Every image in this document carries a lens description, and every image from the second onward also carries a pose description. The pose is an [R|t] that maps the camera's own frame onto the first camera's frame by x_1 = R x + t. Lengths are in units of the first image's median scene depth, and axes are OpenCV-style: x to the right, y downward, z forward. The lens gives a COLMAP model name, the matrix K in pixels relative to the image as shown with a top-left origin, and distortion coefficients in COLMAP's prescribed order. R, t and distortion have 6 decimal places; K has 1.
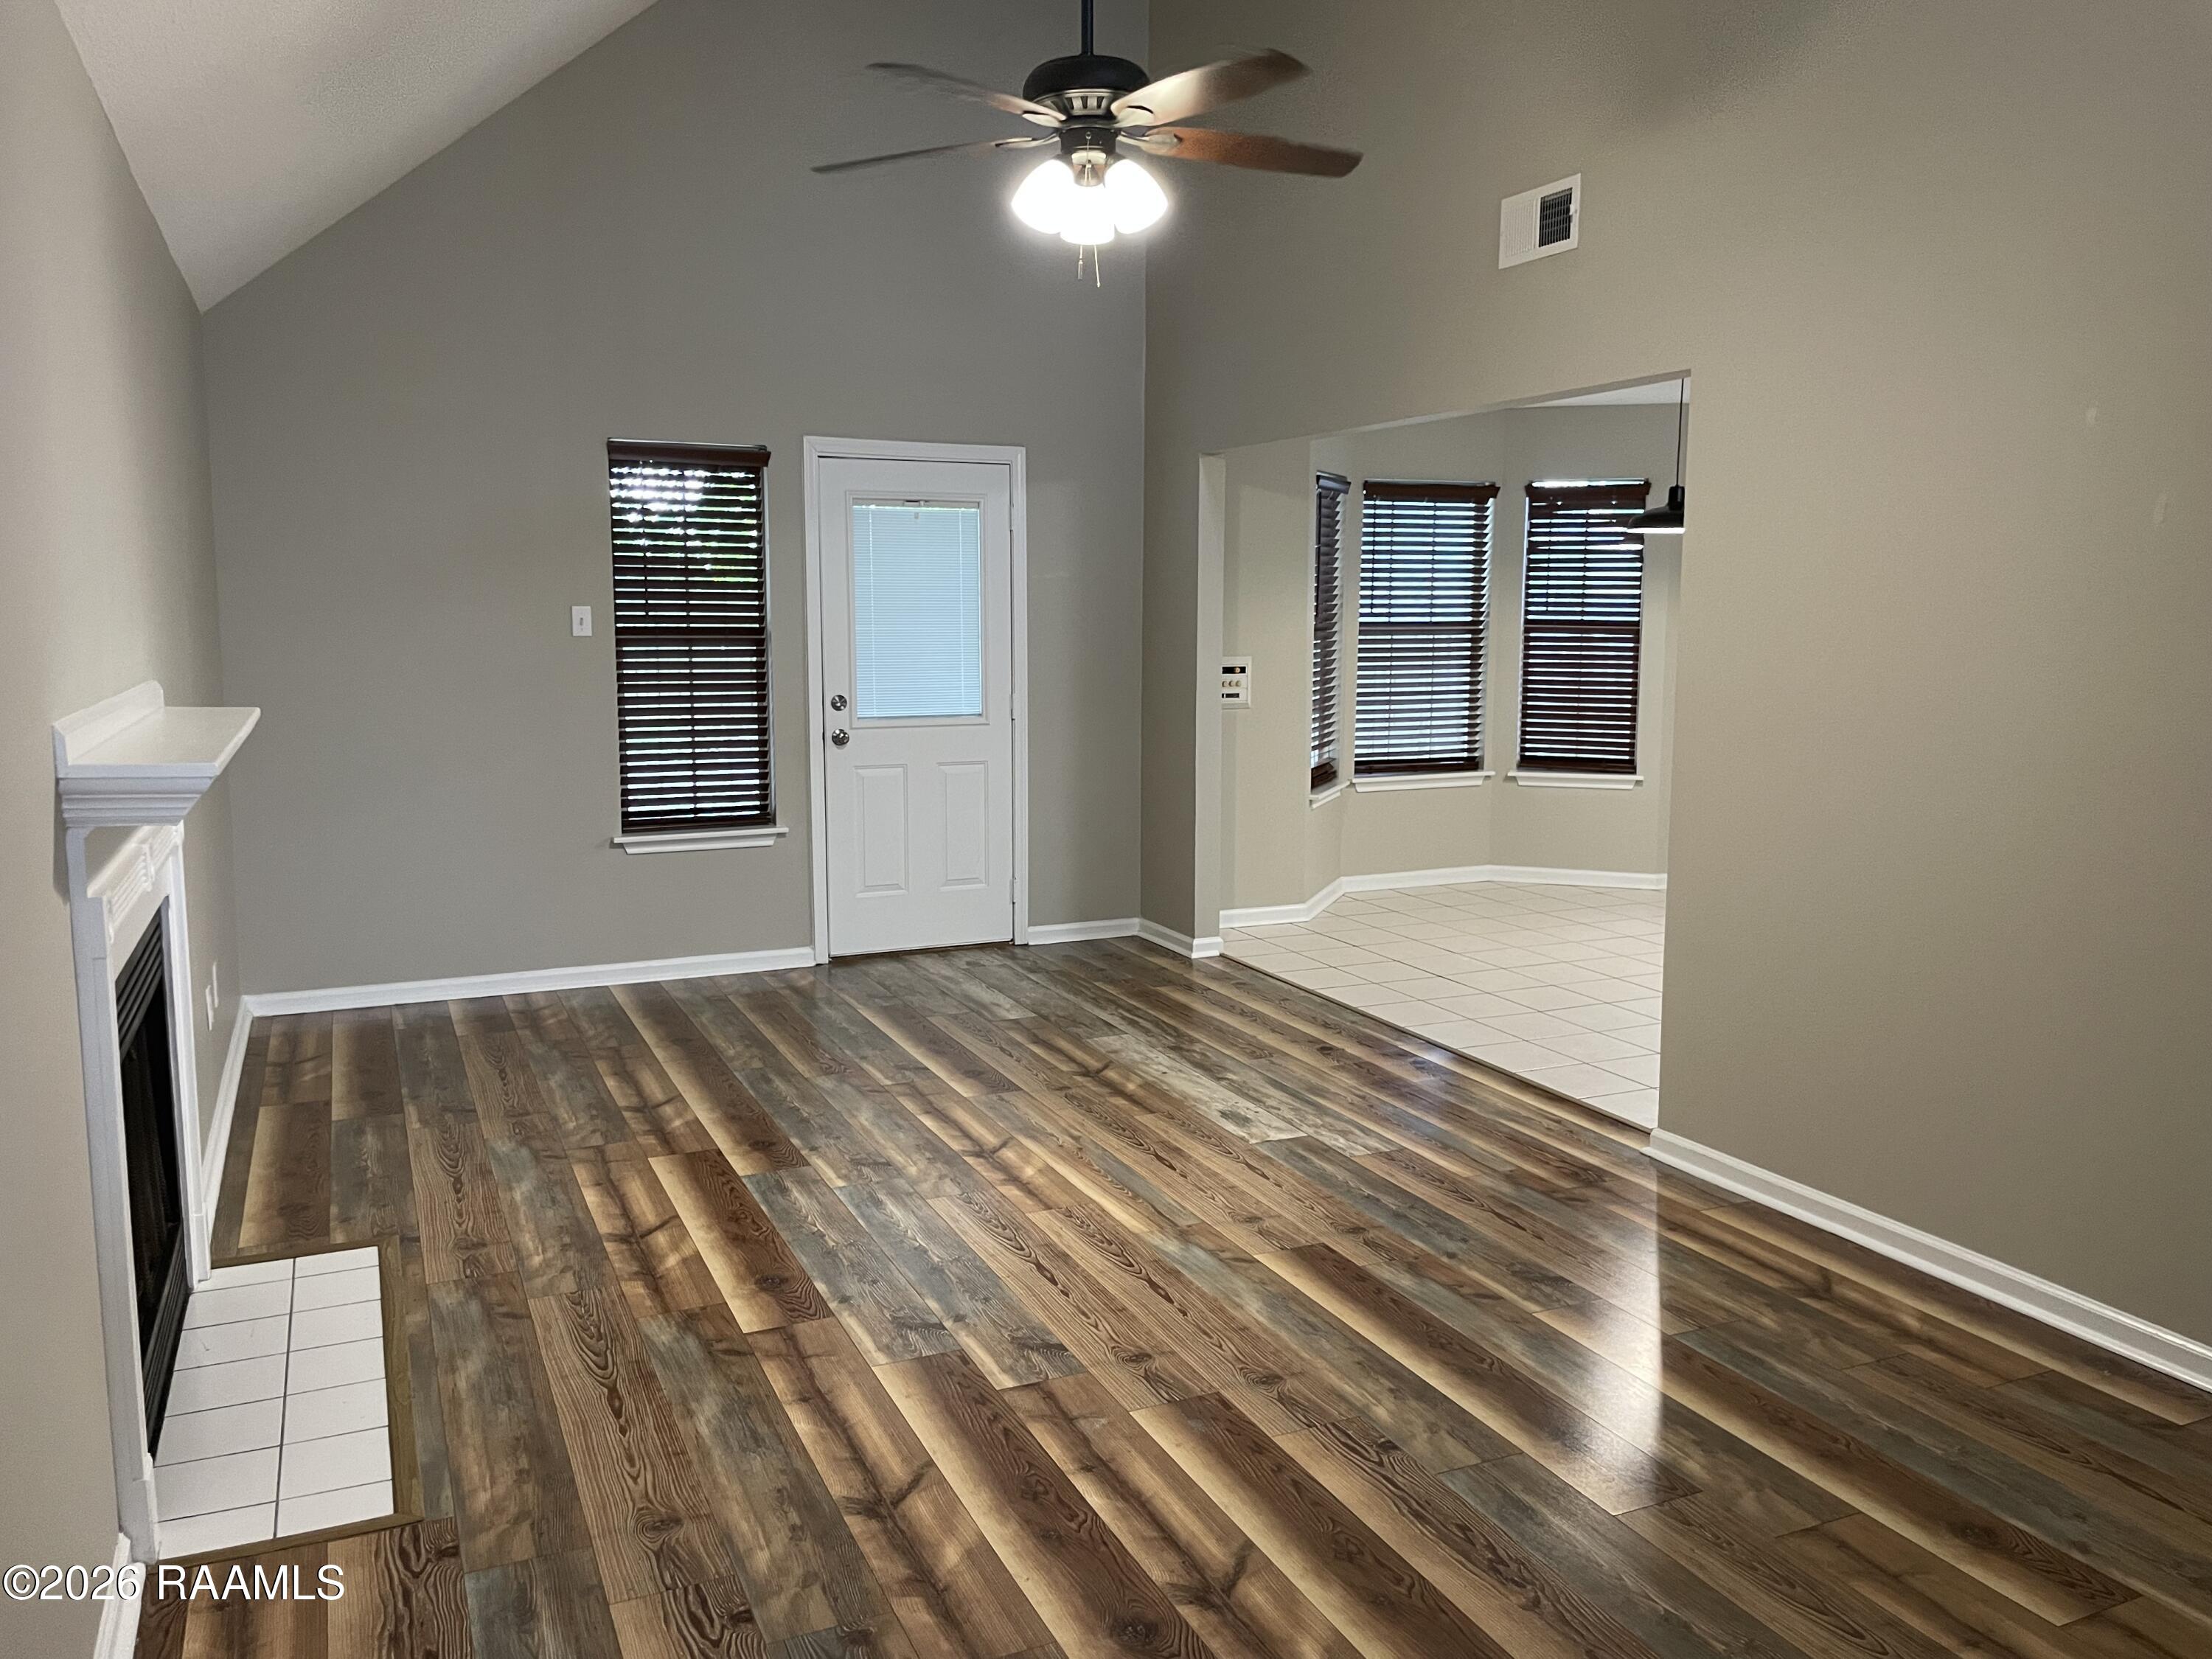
lens RADIAL K [[1691.3, 0, 1105.2], [0, 1691.3, 835.7], [0, 0, 1]] dist [0.067352, -0.010951]
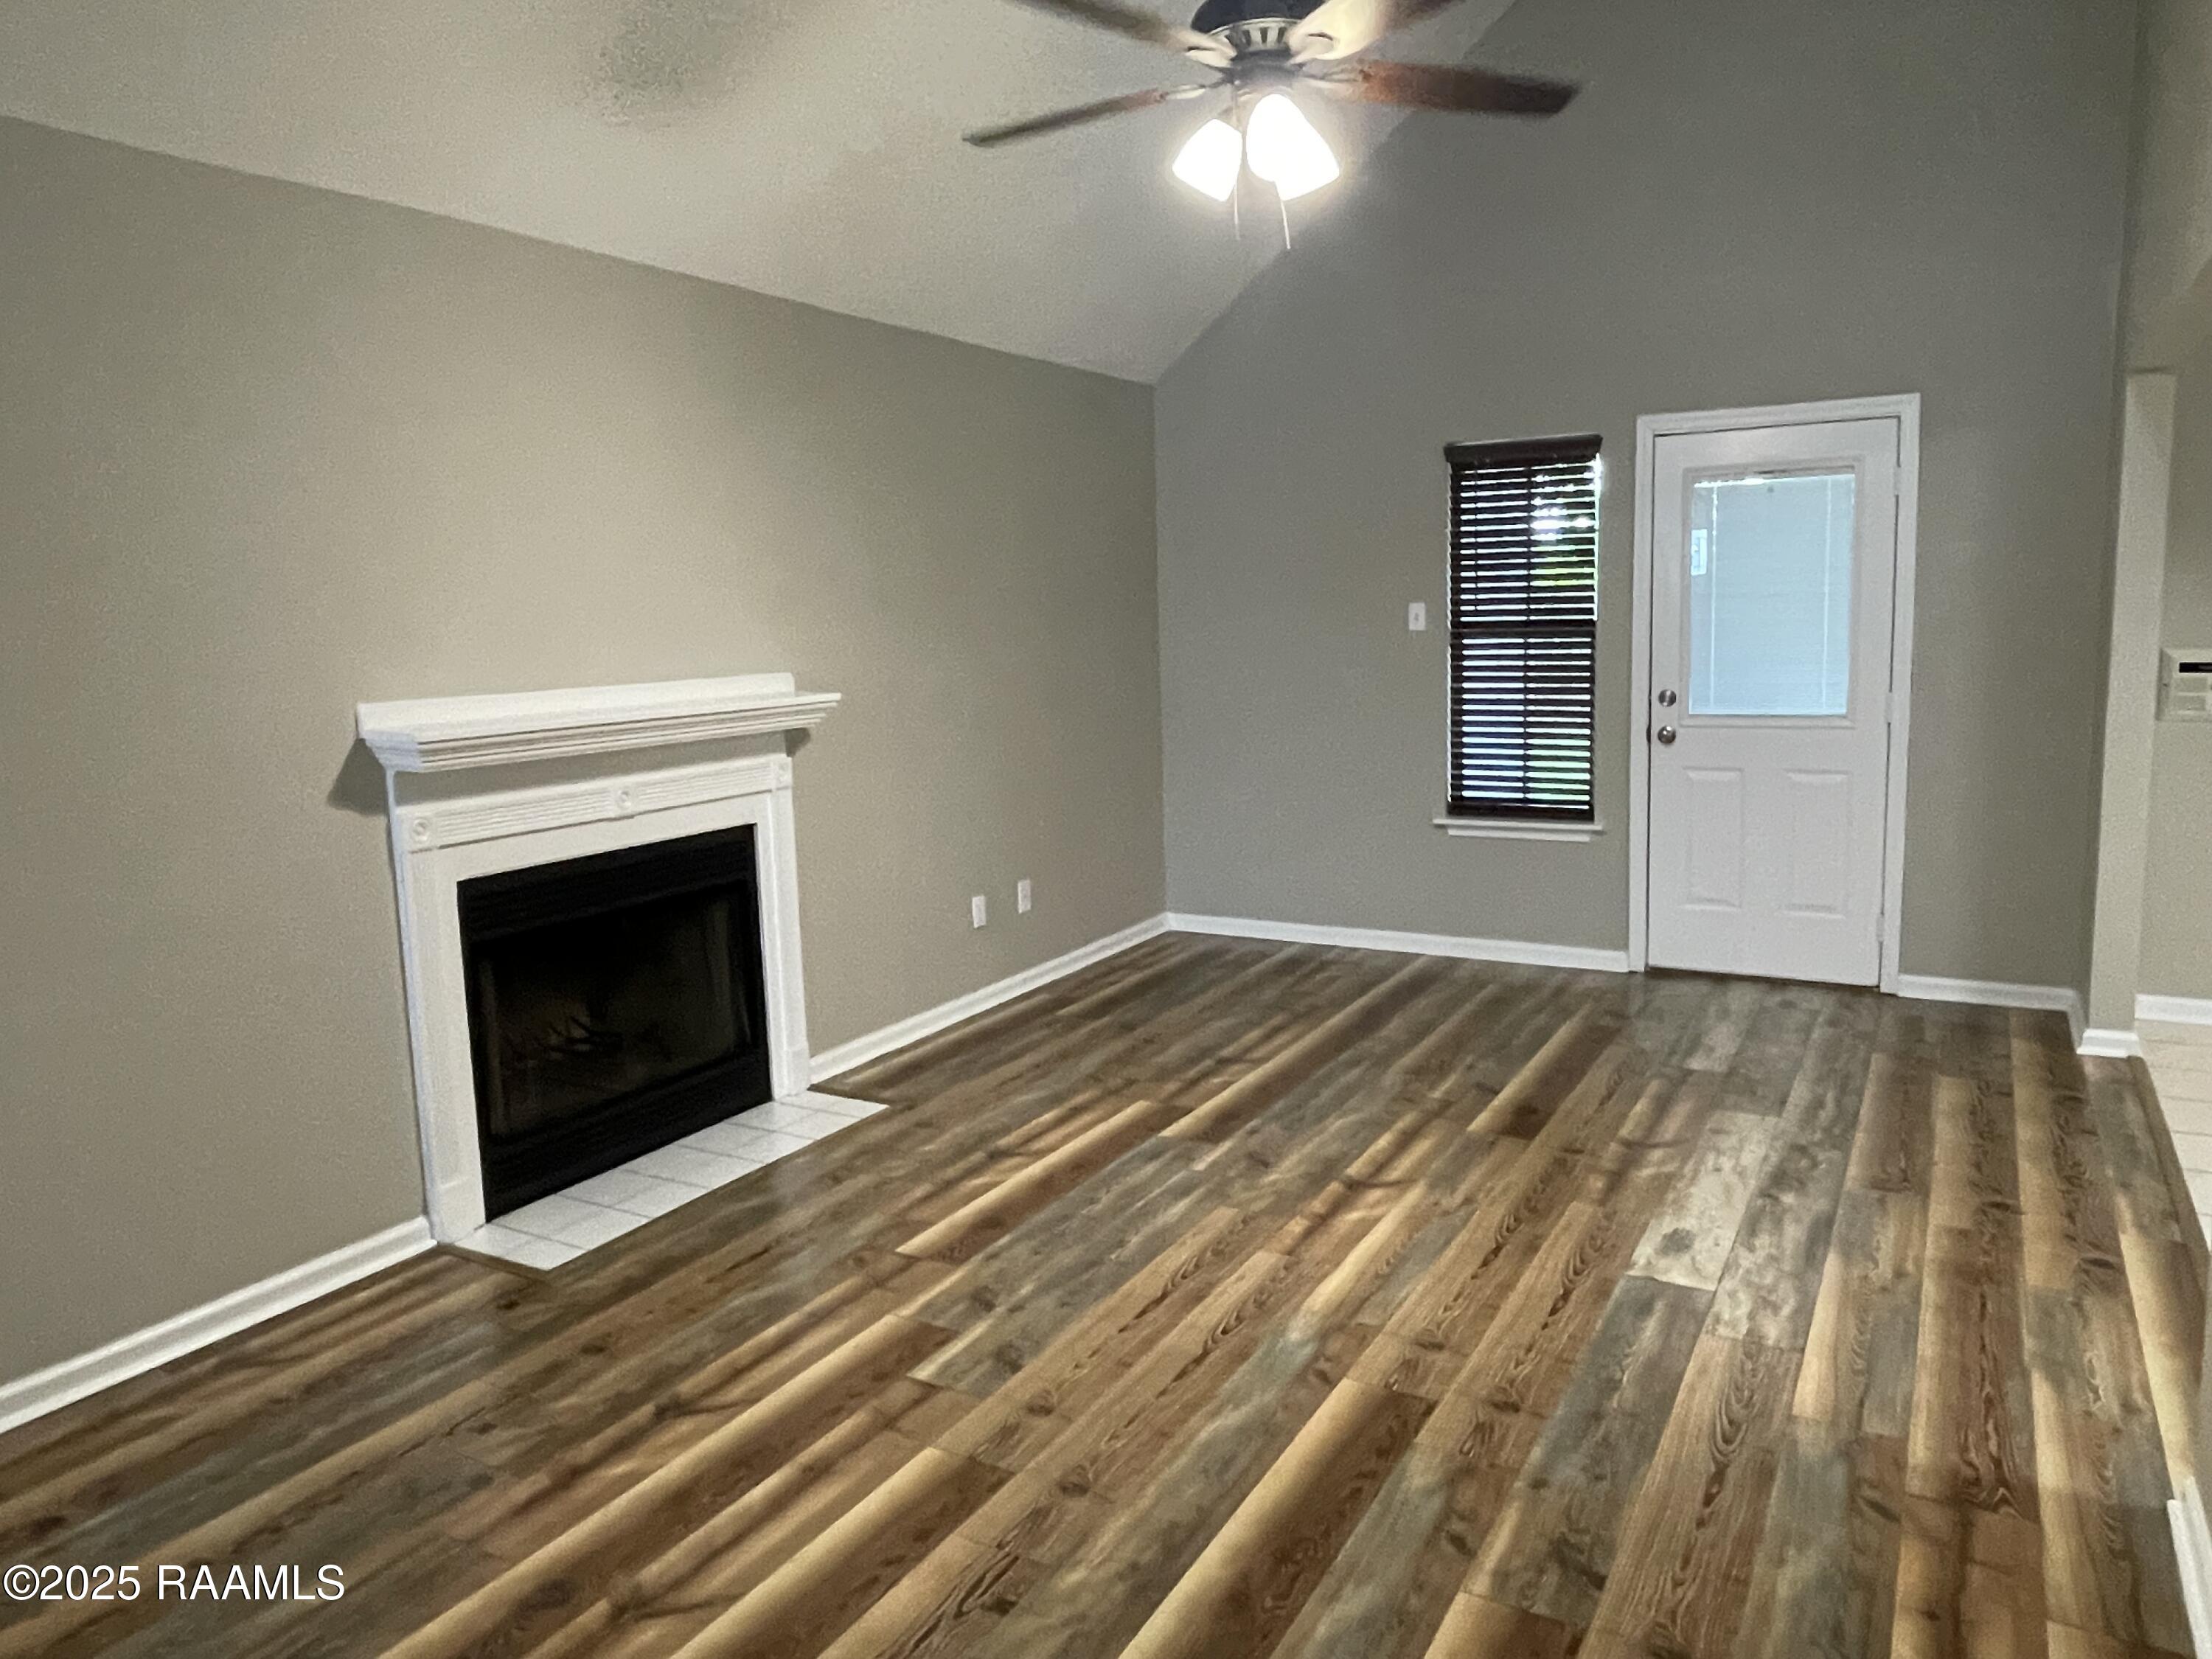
lens RADIAL K [[1510.1, 0, 1100.3], [0, 1510.1, 812.7], [0, 0, 1]] dist [0.016334, -0.017312]
pose [[0.581409, 0.092288, -0.808360, 0.498542], [-0.083574, 0.995065, 0.053494, -0.049896], [0.809308, 0.036456, 0.586252, 0.383746]]
